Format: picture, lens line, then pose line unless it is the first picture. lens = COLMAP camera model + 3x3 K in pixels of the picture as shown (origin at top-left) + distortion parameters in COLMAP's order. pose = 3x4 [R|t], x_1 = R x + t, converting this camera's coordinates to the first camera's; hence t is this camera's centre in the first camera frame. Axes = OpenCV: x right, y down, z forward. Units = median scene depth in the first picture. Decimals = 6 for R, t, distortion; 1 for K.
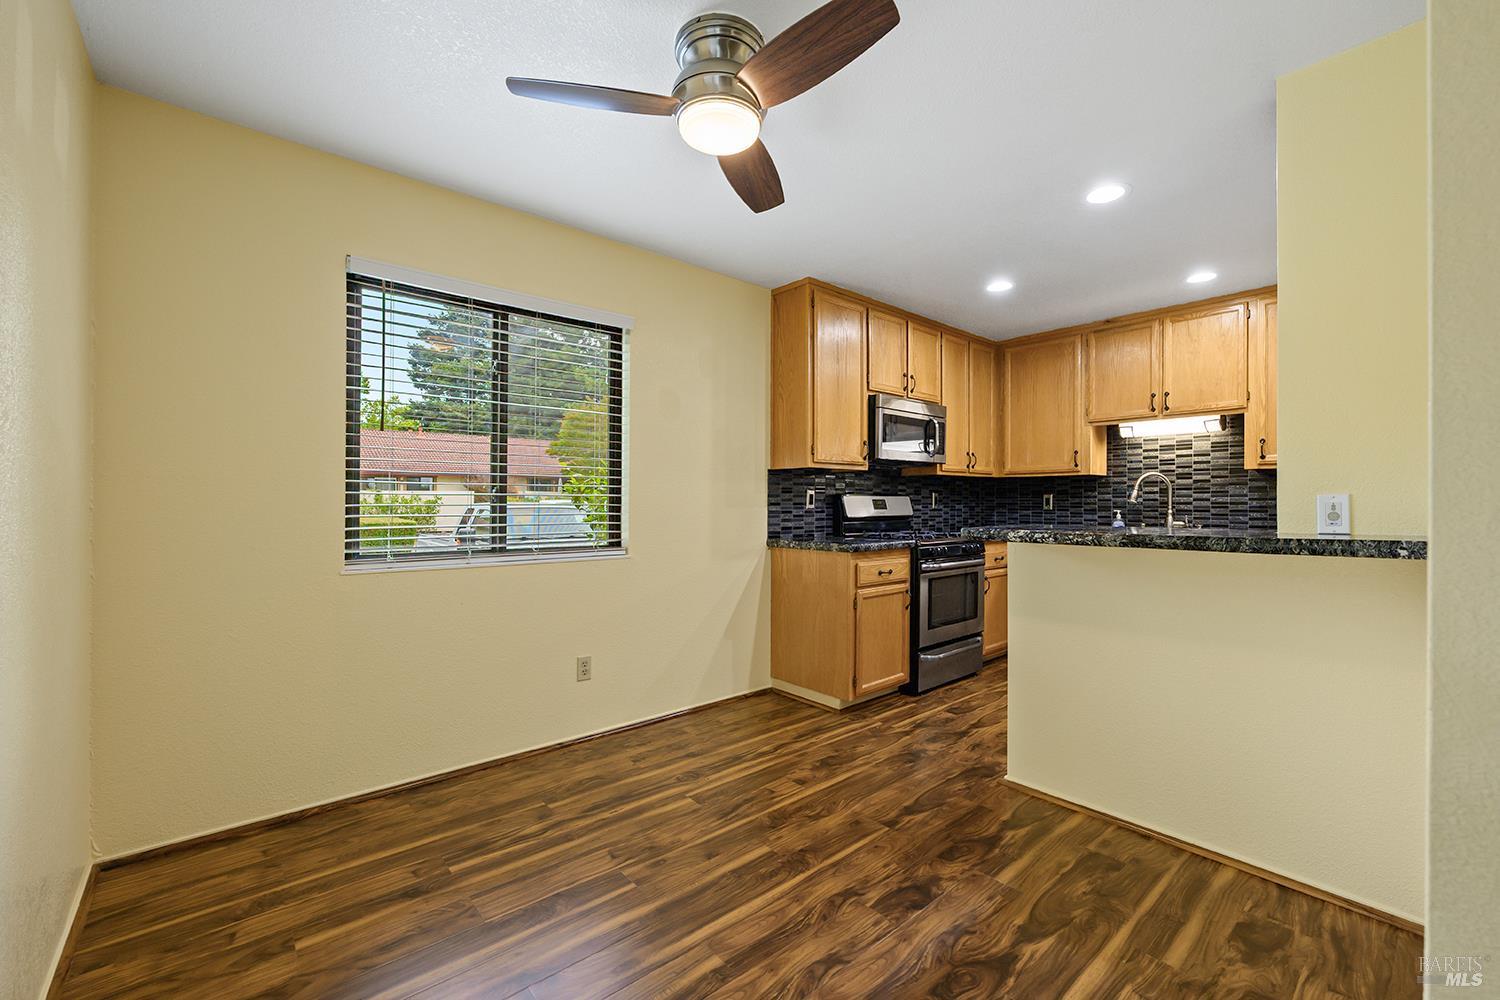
lens RADIAL K [[618.5, 0, 751.2], [0, 618.5, 503.1], [0, 0, 1]] dist [-0.002308, 0.000006]
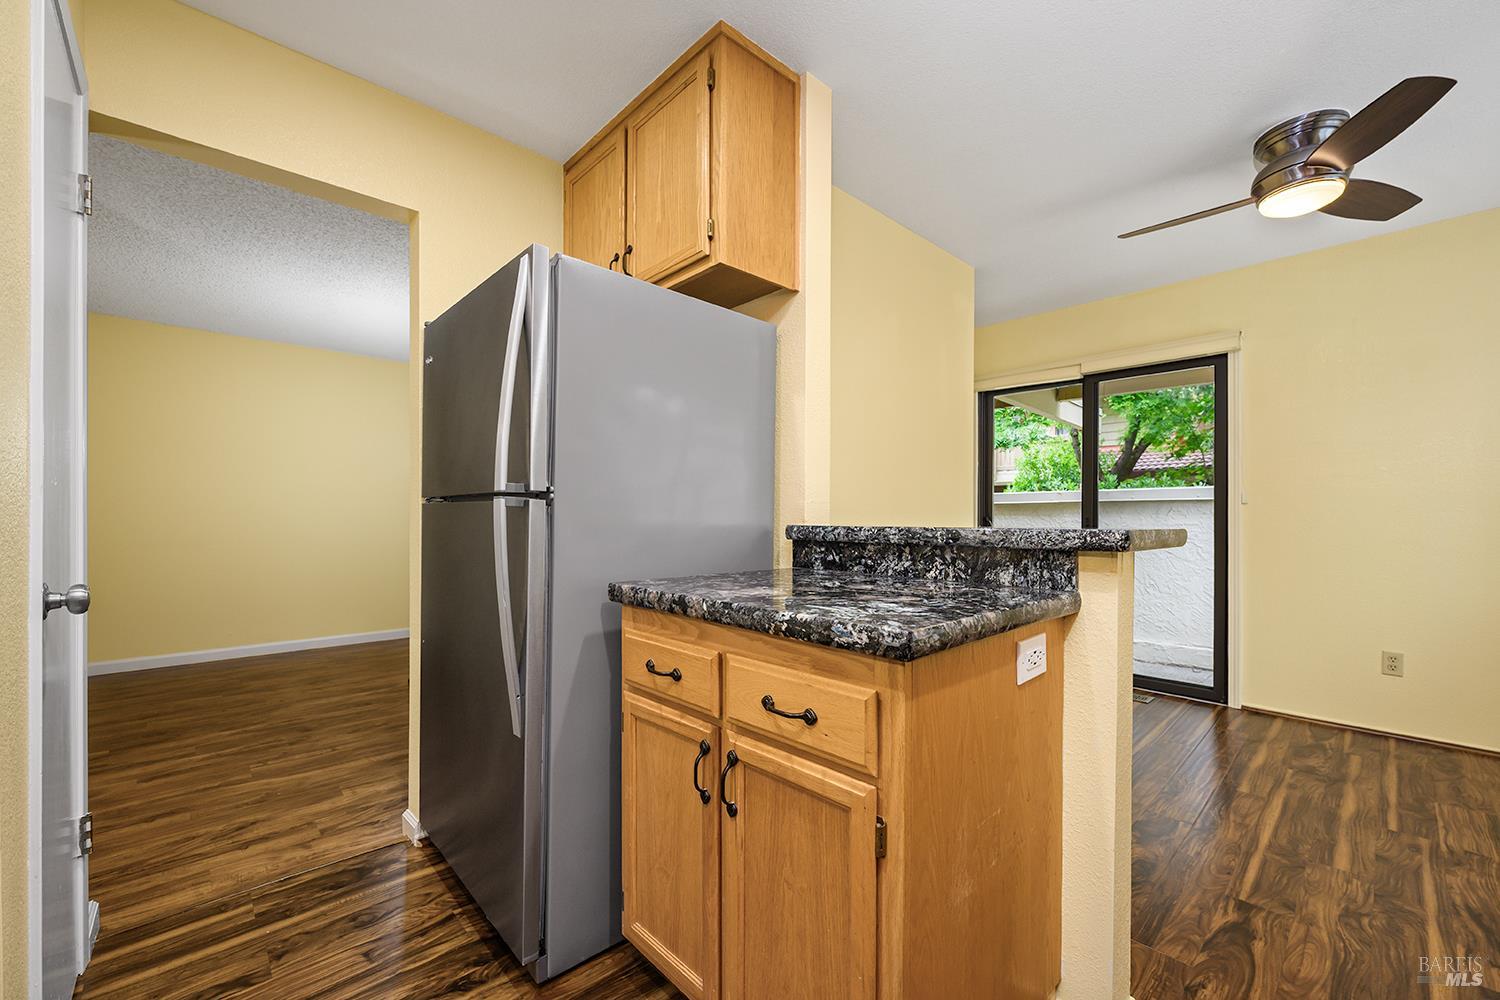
lens RADIAL K [[604.3, 0, 758.3], [0, 604.3, 516.0], [0, 0, 1]] dist [-0.003381, -0.000409]
pose [[-0.998960, 0.001262, -0.045575, 0.510507], [0.001305, 0.999999, -0.000901, 0.016691], [0.045574, -0.000959, -0.998961, 1.013600]]
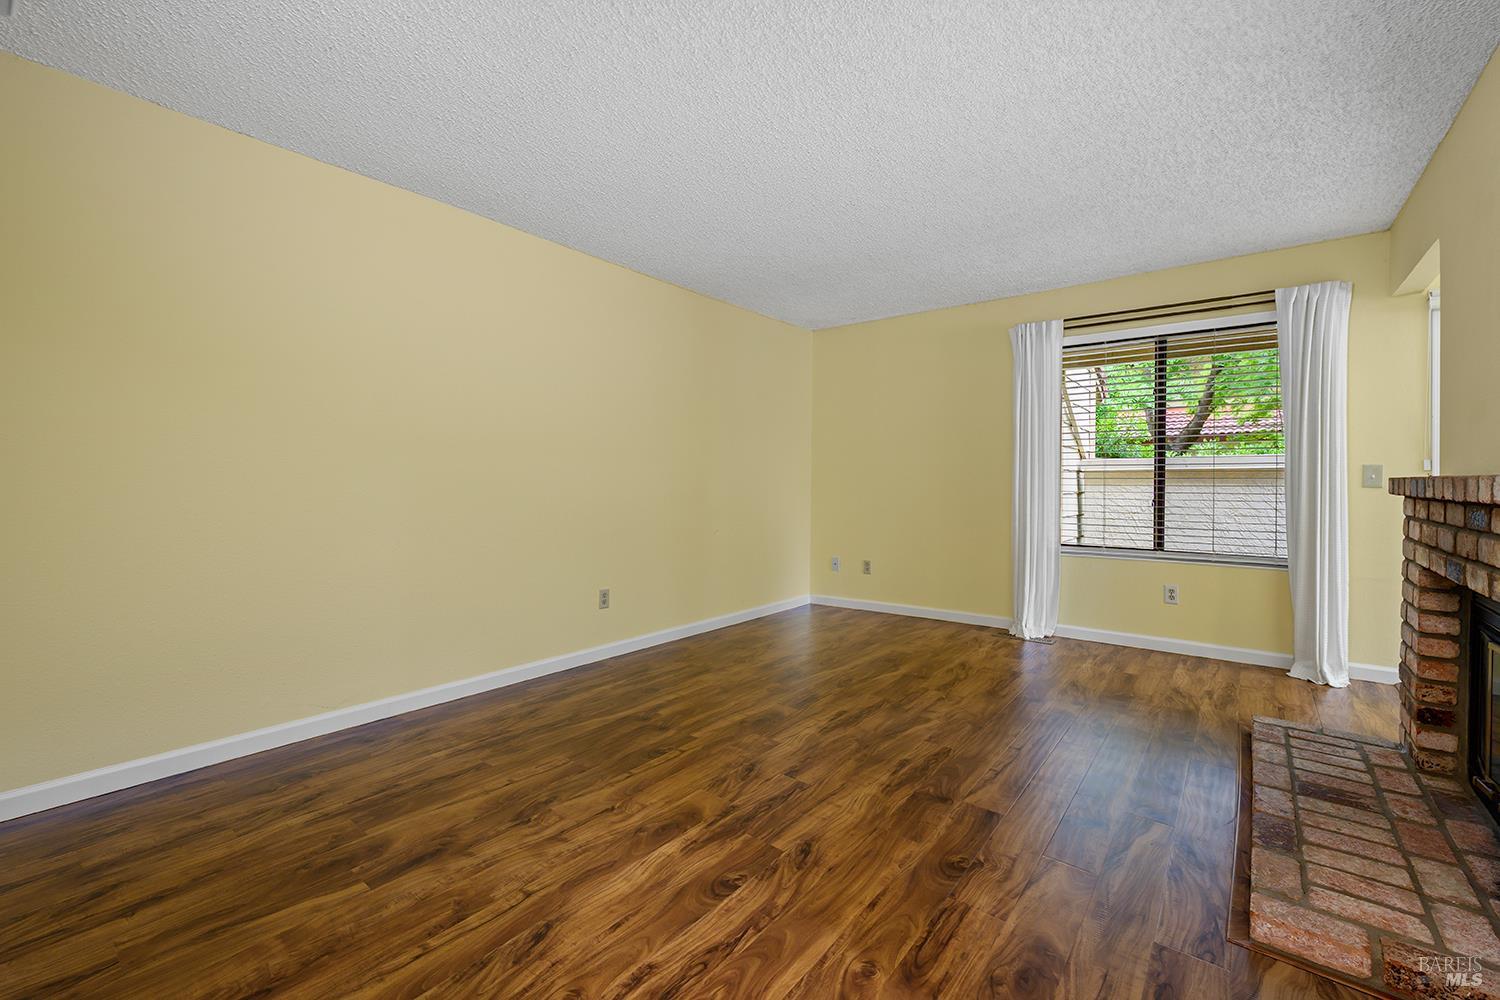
lens RADIAL K [[624.8, 0, 764.2], [0, 624.8, 483.8], [0, 0, 1]] dist [-0.004660, -0.000254]
pose [[-0.981278, -0.000150, -0.192598, 1.124654], [-0.000391, 0.999999, 0.001214, 0.015822], [0.192598, 0.001266, -0.981277, 0.506588]]
